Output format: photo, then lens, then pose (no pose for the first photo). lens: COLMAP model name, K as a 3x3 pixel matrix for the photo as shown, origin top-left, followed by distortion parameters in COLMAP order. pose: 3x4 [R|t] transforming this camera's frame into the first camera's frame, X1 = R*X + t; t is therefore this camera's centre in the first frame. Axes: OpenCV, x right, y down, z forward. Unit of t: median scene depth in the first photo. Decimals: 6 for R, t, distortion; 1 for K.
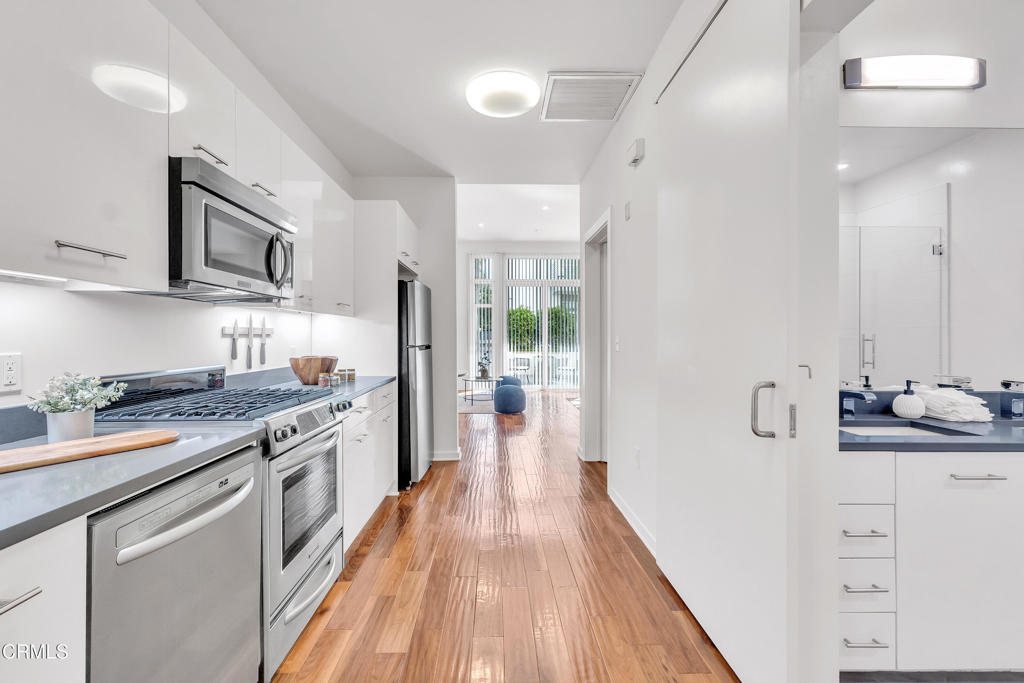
lens RADIAL K [[440.9, 0, 508.9], [0, 440.9, 329.4], [0, 0, 1]] dist [0.000824, 0.000172]
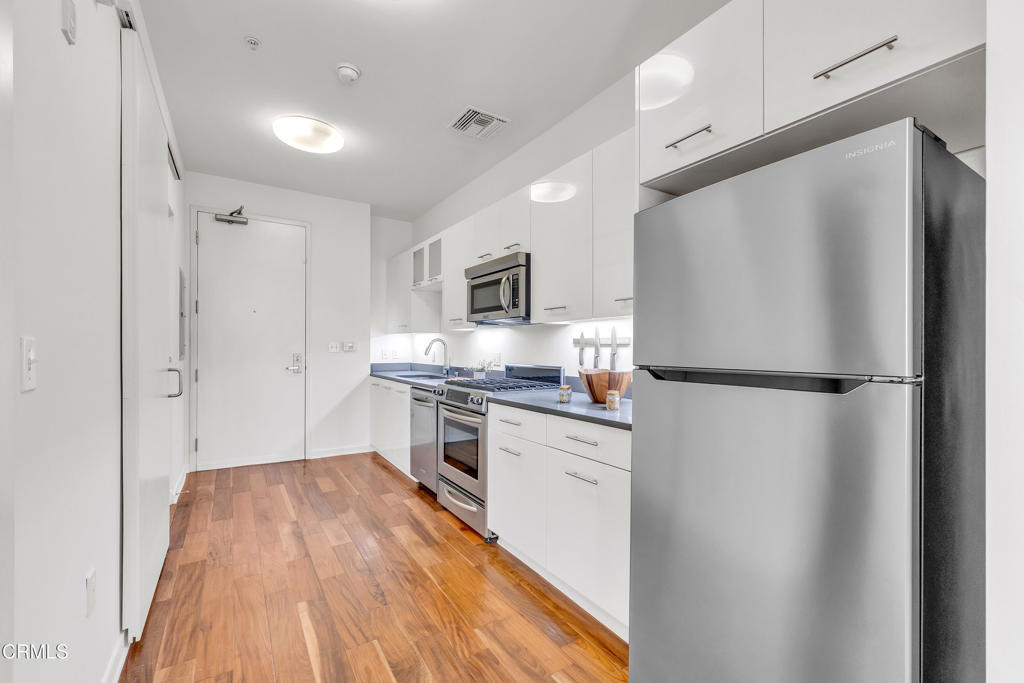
lens RADIAL K [[439.1, 0, 512.0], [0, 439.1, 341.5], [0, 0, 1]] dist [-0.000060, 0.000009]
pose [[-0.859449, -0.001734, -0.511219, 0.170626], [0.013497, 0.999569, -0.026082, 0.032133], [0.511044, -0.029316, -0.859055, 1.947580]]
